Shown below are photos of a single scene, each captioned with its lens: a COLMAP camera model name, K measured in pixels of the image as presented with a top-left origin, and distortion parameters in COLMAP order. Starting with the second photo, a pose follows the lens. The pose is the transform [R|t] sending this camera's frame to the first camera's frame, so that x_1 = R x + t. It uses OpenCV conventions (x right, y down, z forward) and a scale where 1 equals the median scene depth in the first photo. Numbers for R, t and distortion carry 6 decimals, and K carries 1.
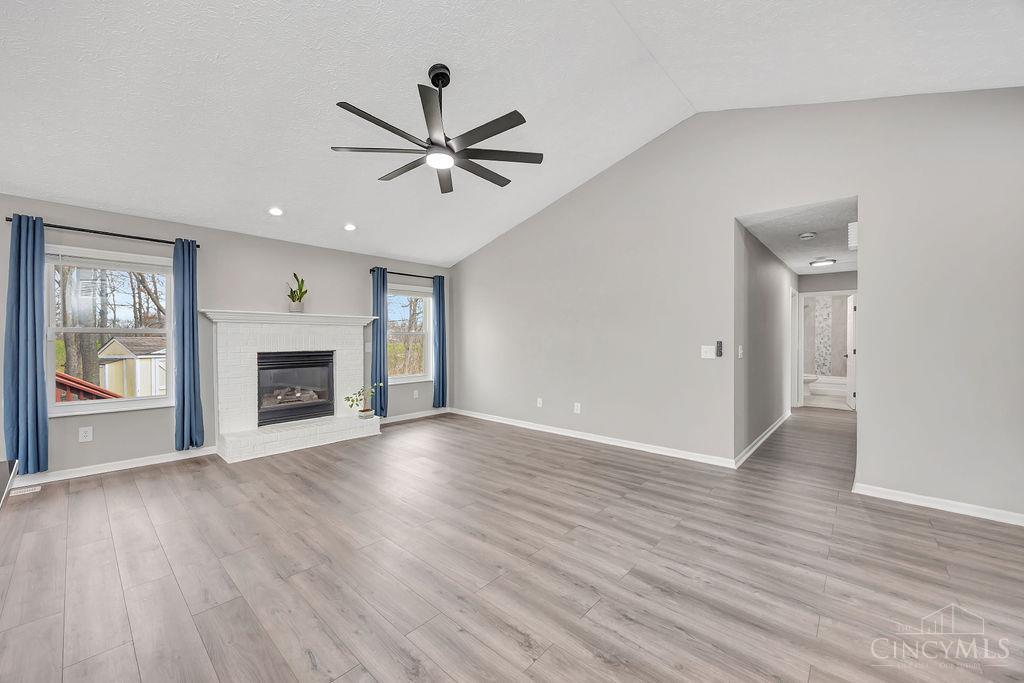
lens RADIAL K [[395.9, 0, 512.3], [0, 395.9, 344.1], [0, 0, 1]] dist [-0.002338, 0.000915]
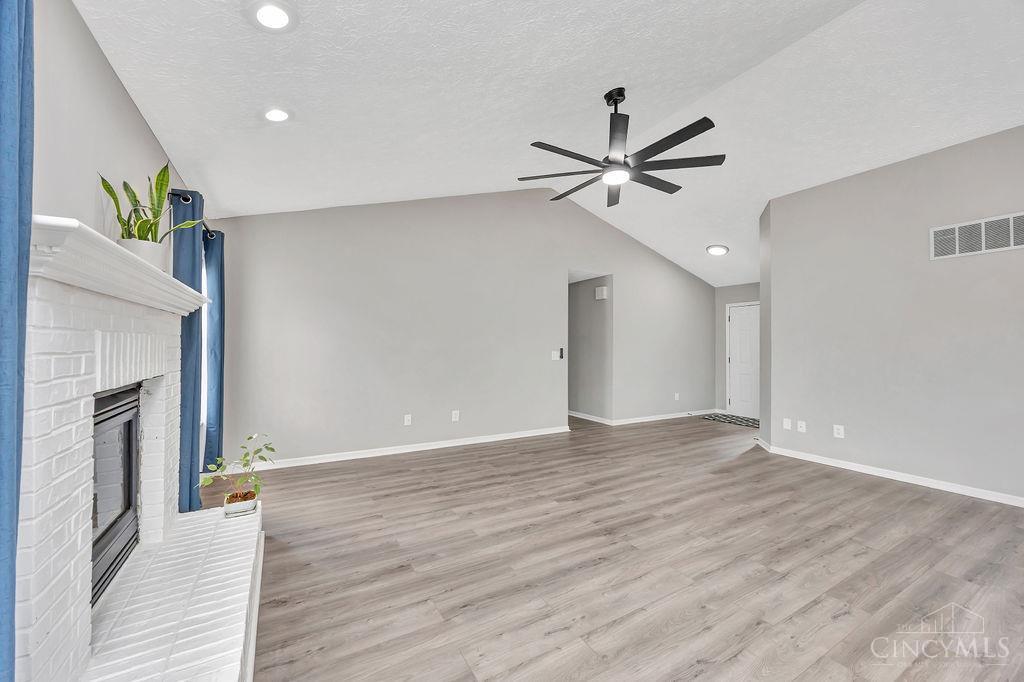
lens RADIAL K [[395.9, 0, 512.0], [0, 395.9, 337.9], [0, 0, 1]] dist [-0.002338, 0.000915]
pose [[0.309521, 0.020568, 0.950670, -0.973229], [0.008116, 0.999672, -0.024270, -0.012365], [-0.950858, 0.015228, 0.309253, 0.724143]]
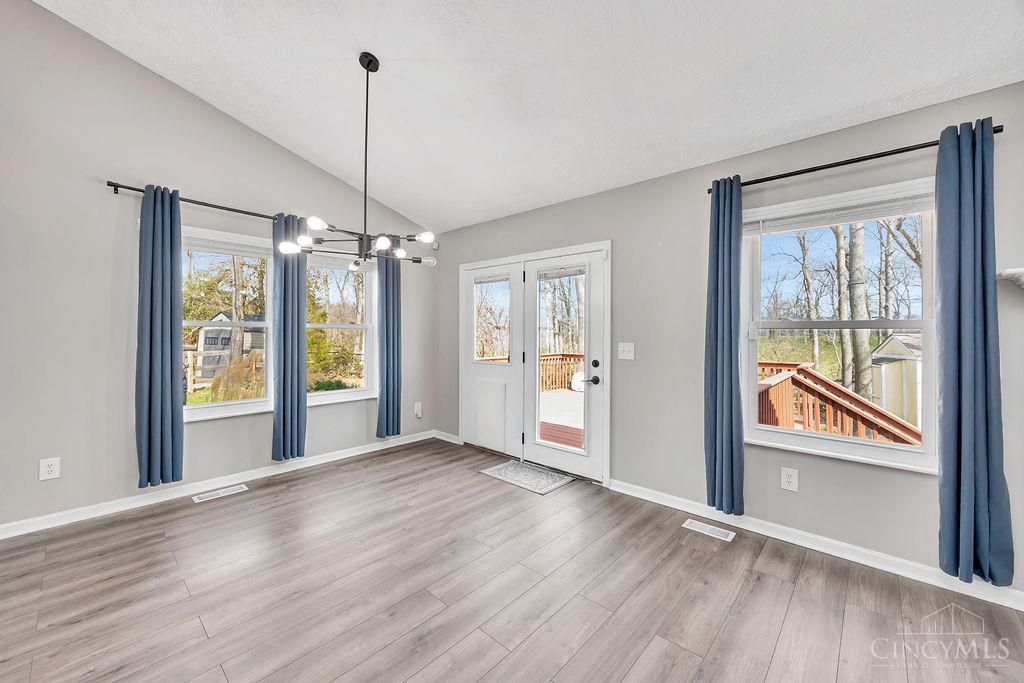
lens RADIAL K [[395.9, 0, 511.5], [0, 395.9, 329.6], [0, 0, 1]] dist [-0.002338, 0.000915]
pose [[-0.010479, -0.011442, -0.999880, -0.373782], [-0.016864, 0.999794, -0.011264, -0.009988], [0.999803, 0.016743, -0.010670, 0.496580]]
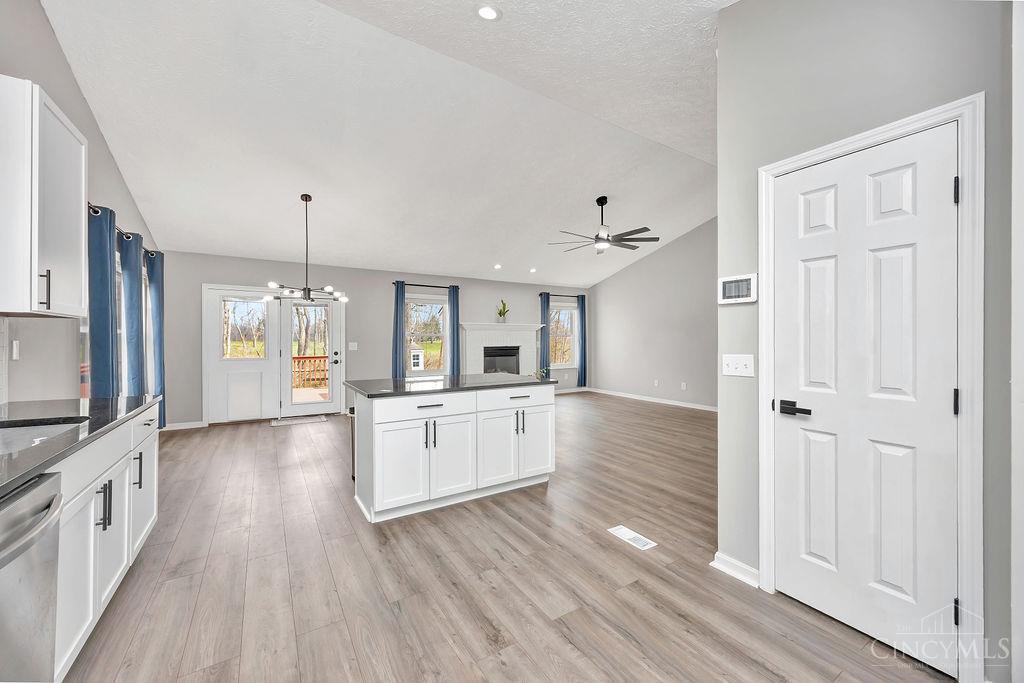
lens RADIAL K [[395.9, 0, 513.1], [0, 395.9, 343.5], [0, 0, 1]] dist [-0.002338, 0.000915]
pose [[0.963423, 0.002152, -0.267975, -0.064352], [-0.002480, 0.999997, -0.000883, 0.009035], [0.267972, 0.001515, 0.963425, -0.739836]]
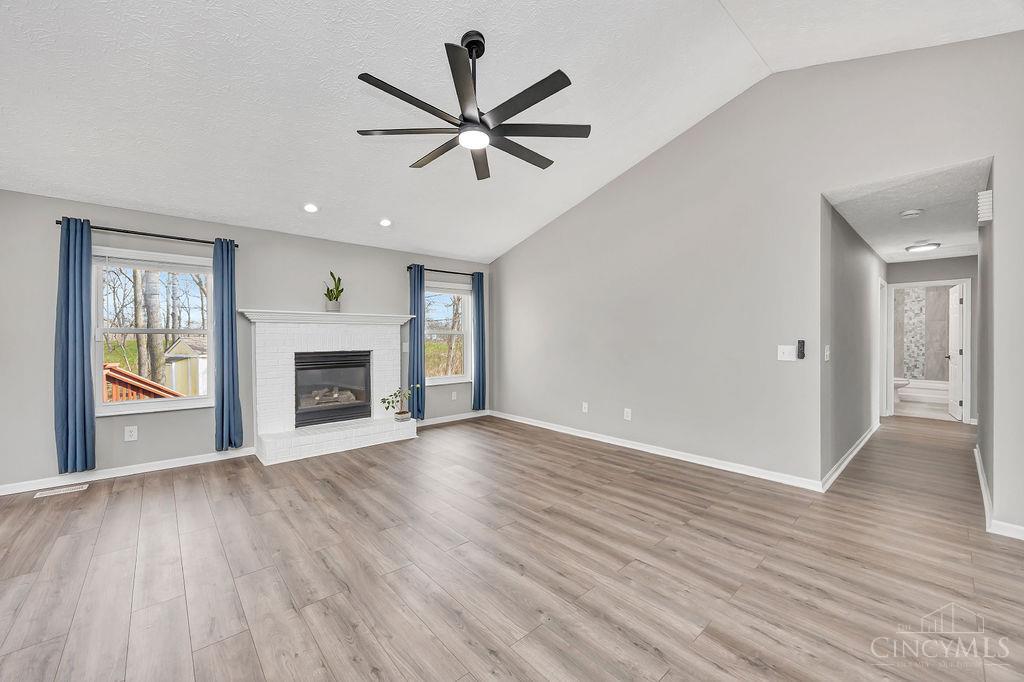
lens RADIAL K [[395.9, 0, 511.6], [0, 395.9, 343.4], [0, 0, 1]] dist [-0.002338, 0.000915]
pose [[0.994161, -0.000886, -0.107901, -0.001121], [0.000947, 0.999999, 0.000514, -0.001965], [0.107901, -0.000613, 0.994162, 0.092149]]
